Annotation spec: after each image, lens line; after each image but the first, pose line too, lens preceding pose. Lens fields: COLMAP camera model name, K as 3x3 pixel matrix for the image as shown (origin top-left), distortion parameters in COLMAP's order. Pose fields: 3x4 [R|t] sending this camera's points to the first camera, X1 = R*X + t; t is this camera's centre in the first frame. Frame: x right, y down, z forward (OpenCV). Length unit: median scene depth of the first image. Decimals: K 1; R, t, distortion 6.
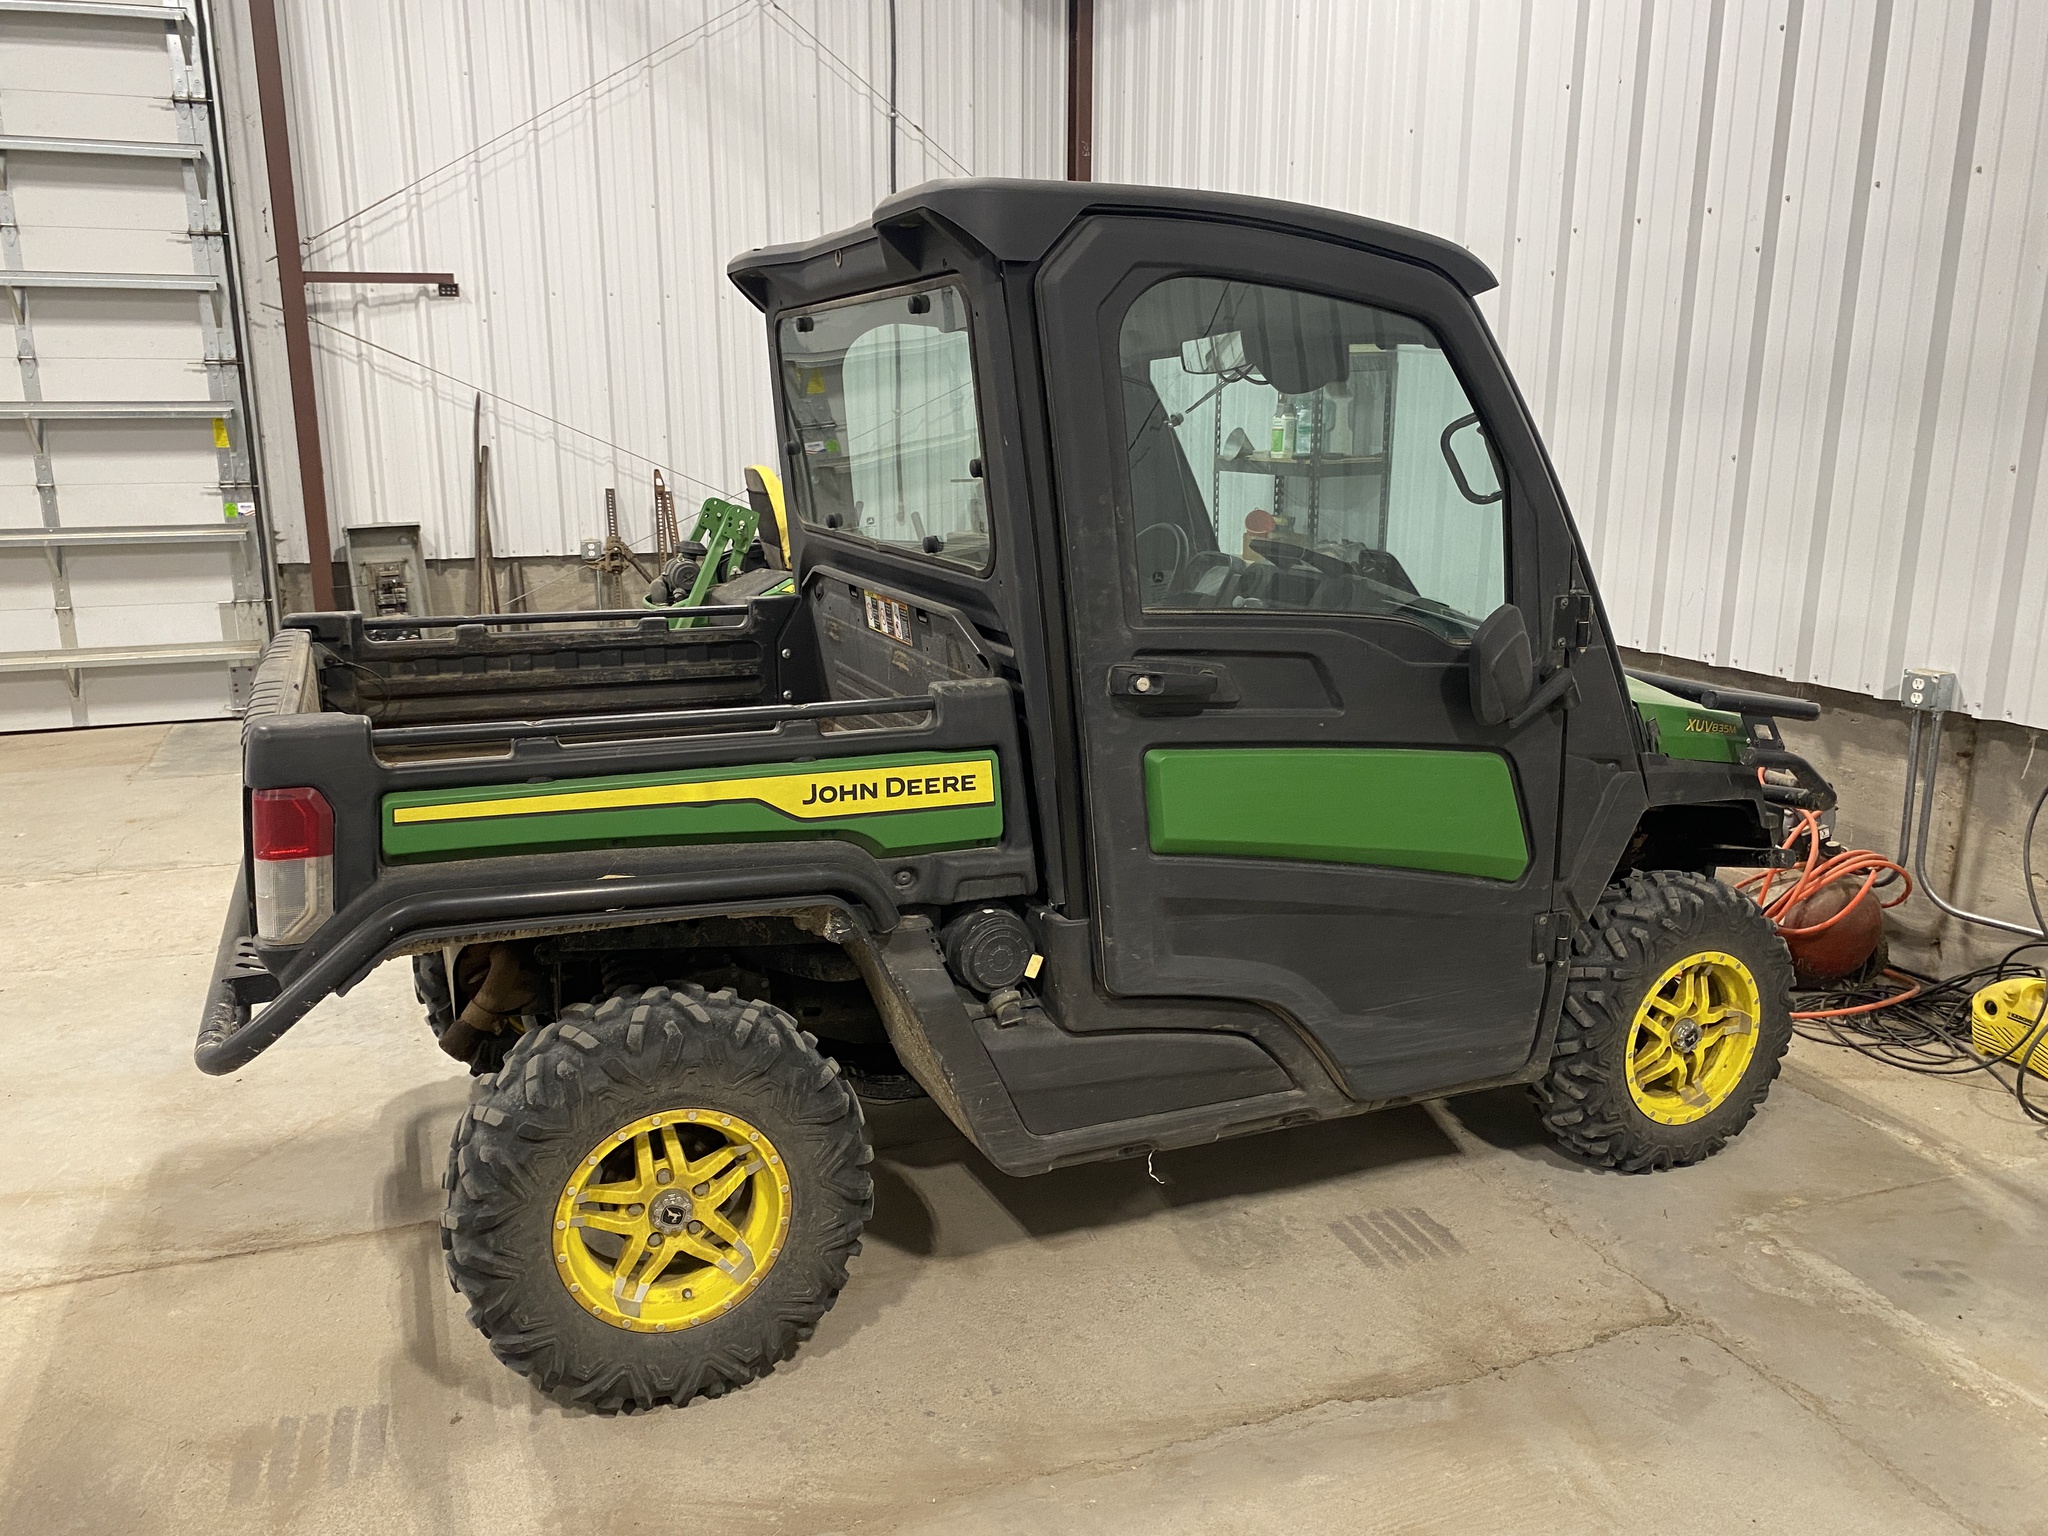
lens RADIAL K [[1562.4, 0, 1017.2], [0, 1562.4, 819.3], [0, 0, 1]] dist [0.002683, -0.003047]
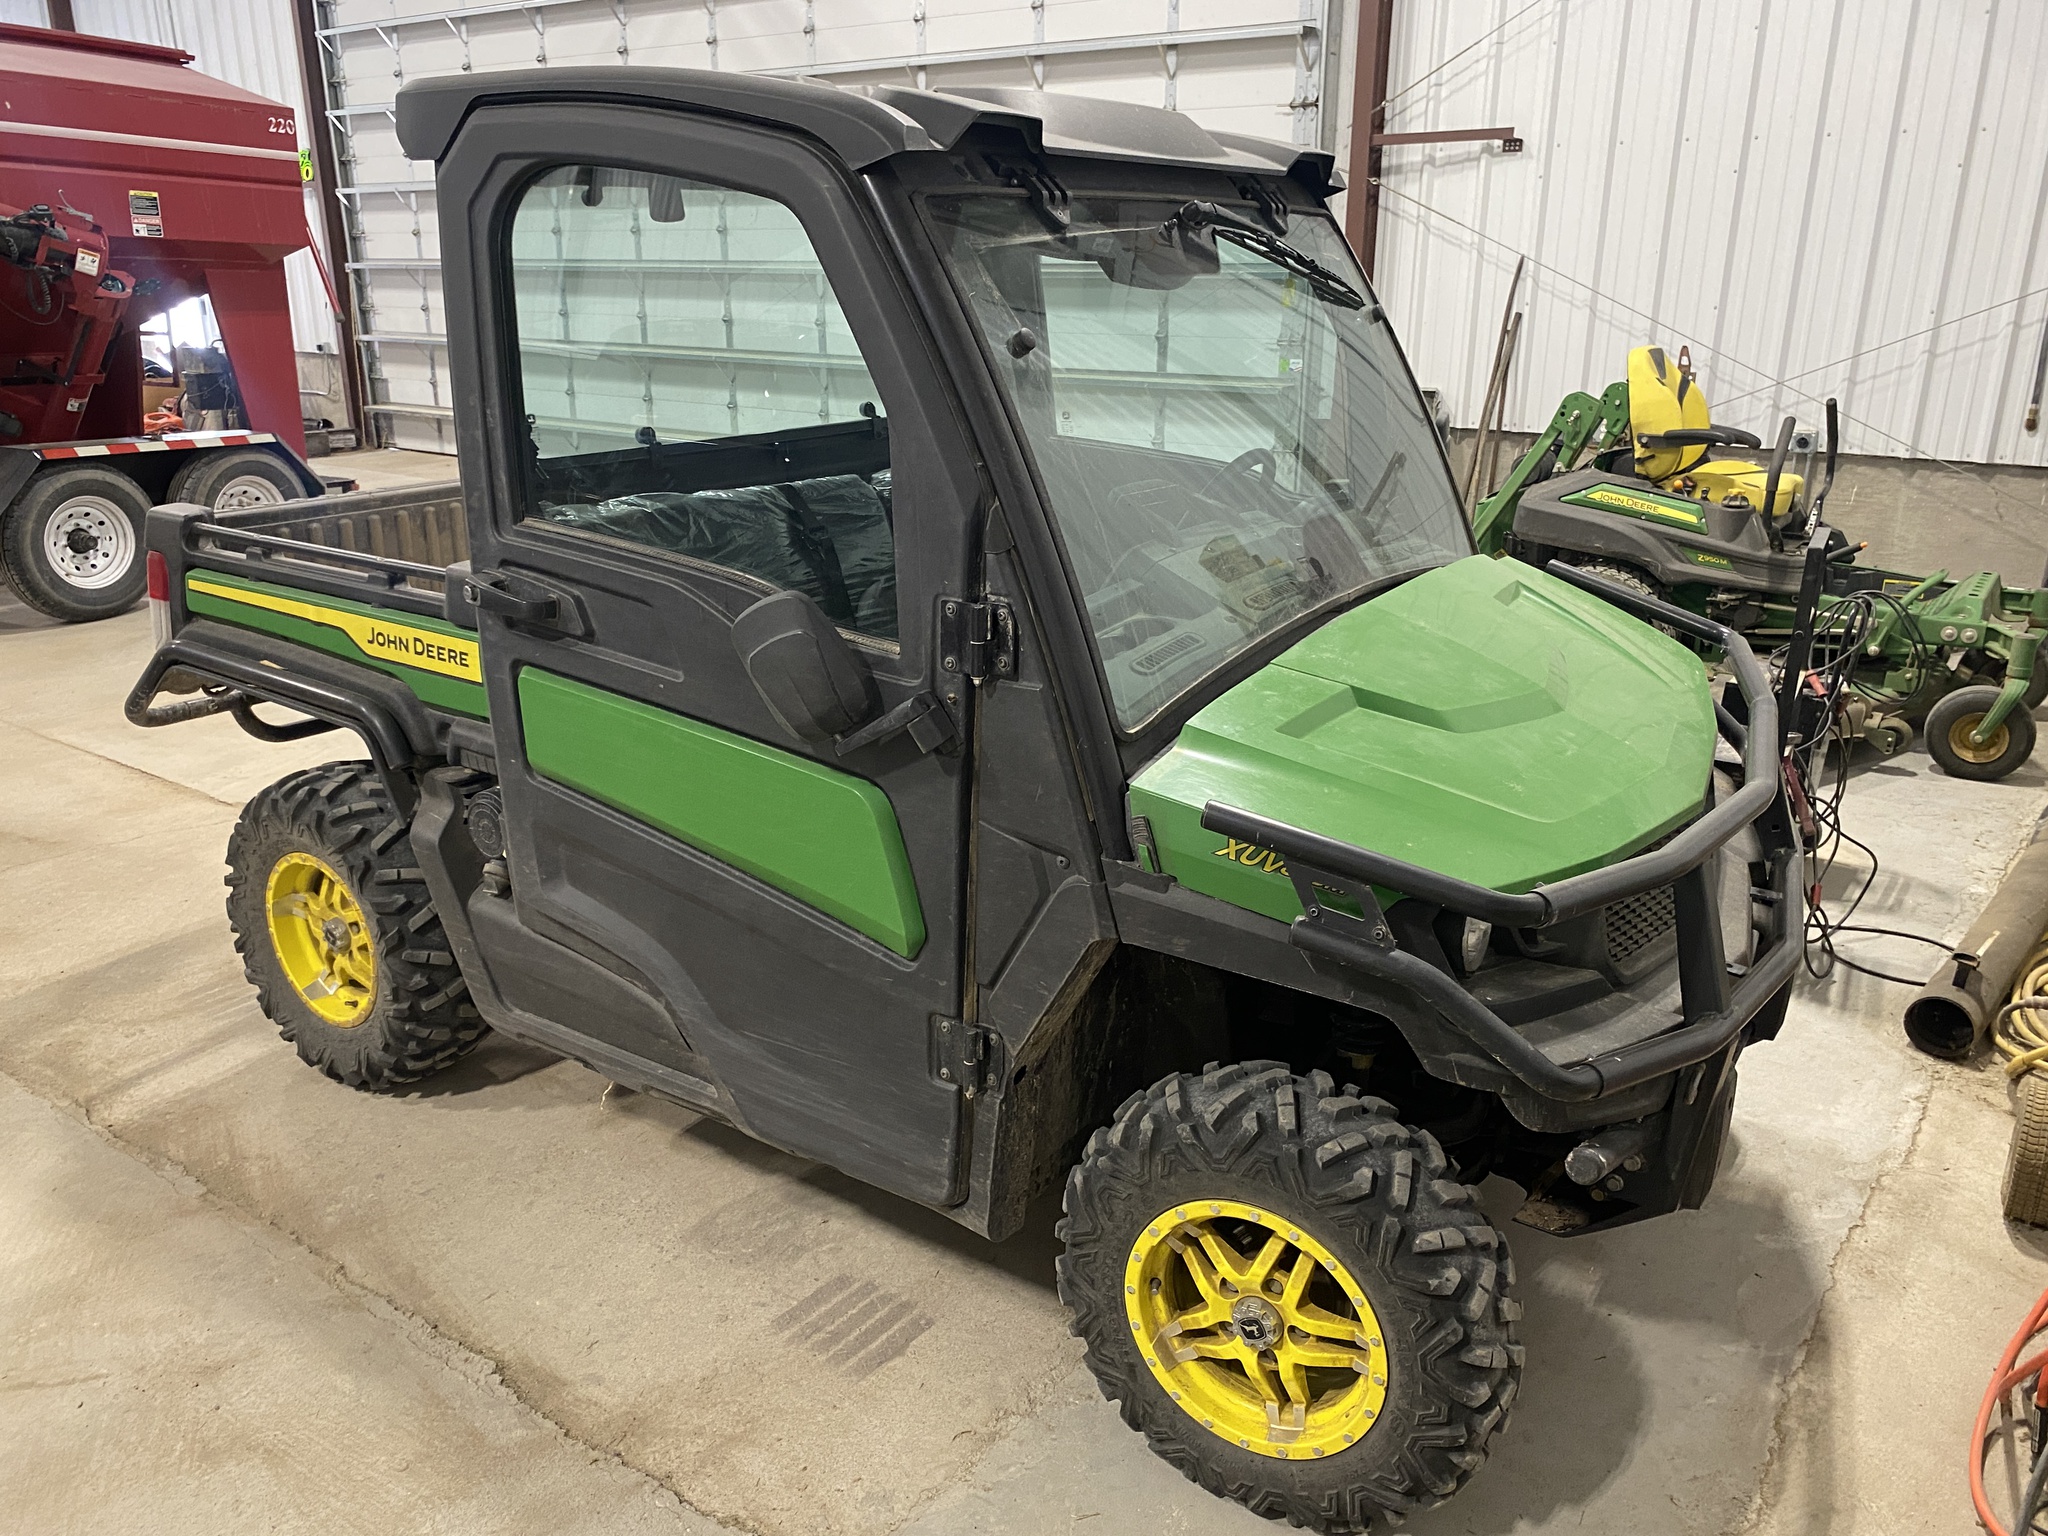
lens RADIAL K [[1562.4, 0, 1017.2], [0, 1562.4, 819.3], [0, 0, 1]] dist [0.002683, -0.003047]
pose [[0.552971, 0.286011, -0.782573, 0.343169], [-0.215571, 0.956368, 0.197205, -0.069092], [0.804831, 0.059651, 0.590499, 0.221518]]
